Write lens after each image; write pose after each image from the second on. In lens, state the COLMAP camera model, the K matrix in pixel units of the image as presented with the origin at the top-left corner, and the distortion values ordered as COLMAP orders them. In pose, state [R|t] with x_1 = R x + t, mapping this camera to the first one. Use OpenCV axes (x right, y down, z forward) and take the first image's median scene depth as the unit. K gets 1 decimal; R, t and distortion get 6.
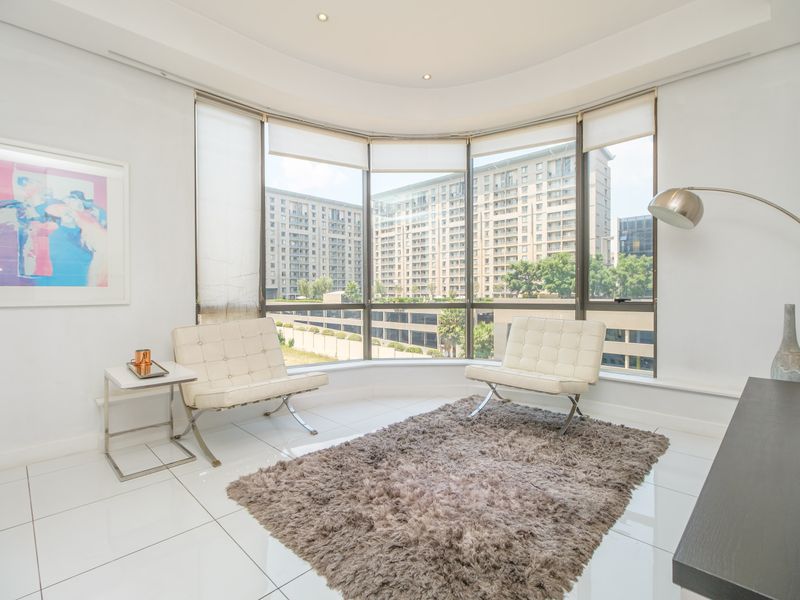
lens RADIAL K [[391.4, 0, 404.1], [0, 391.4, 296.6], [0, 0, 1]] dist [-0.004580, 0.000565]
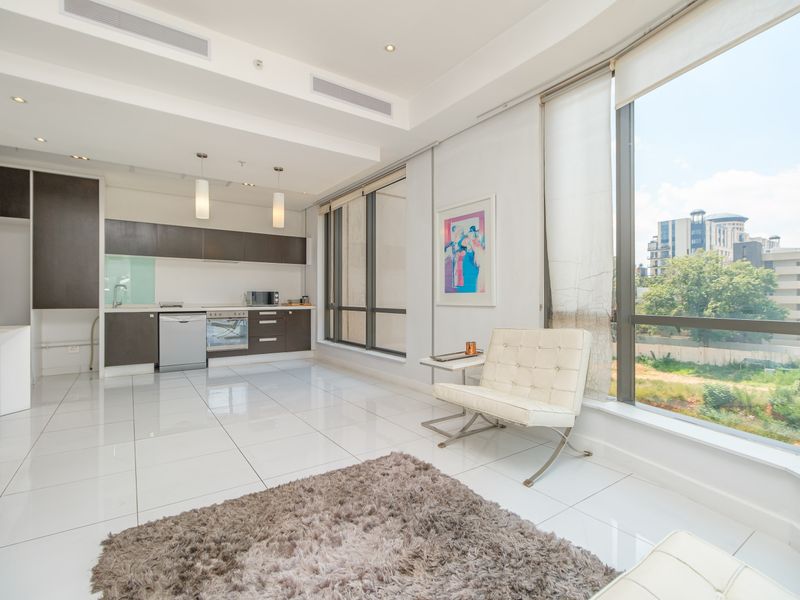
lens RADIAL K [[391.4, 0, 402.3], [0, 391.4, 299.2], [0, 0, 1]] dist [-0.004580, 0.000565]
pose [[-0.188307, 0.009673, -0.982063, 0.405291], [-0.010191, 0.999878, 0.011803, -0.010333], [0.982057, 0.012231, -0.188186, 0.656681]]
